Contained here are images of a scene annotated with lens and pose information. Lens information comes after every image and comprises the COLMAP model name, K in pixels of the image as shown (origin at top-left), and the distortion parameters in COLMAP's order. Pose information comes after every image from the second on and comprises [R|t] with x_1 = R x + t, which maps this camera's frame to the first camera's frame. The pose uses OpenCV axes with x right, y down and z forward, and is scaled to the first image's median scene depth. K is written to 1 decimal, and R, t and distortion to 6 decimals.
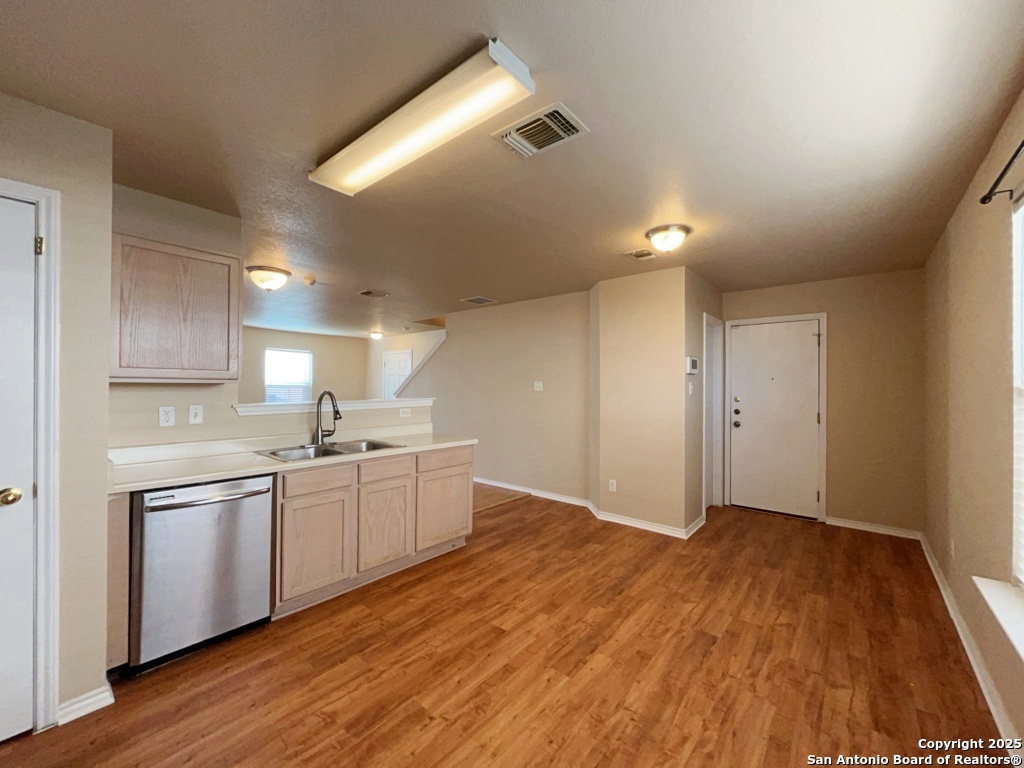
lens RADIAL K [[412.9, 0, 514.7], [0, 412.9, 385.5], [0, 0, 1]] dist [-0.001772, -0.000544]
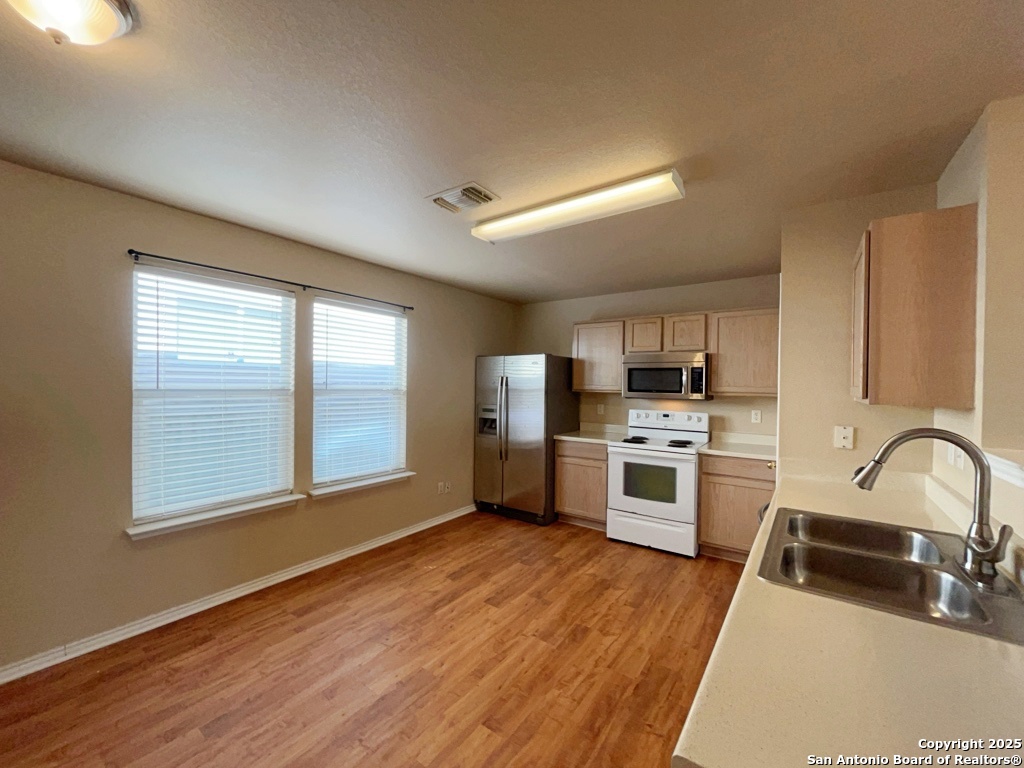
lens RADIAL K [[412.9, 0, 514.7], [0, 412.9, 385.5], [0, 0, 1]] dist [-0.001772, -0.000544]
pose [[-0.997228, -0.018682, -0.072016, -0.016654], [-0.018865, 0.999820, 0.001871, -0.033811], [0.071968, 0.003225, -0.997402, 2.060276]]
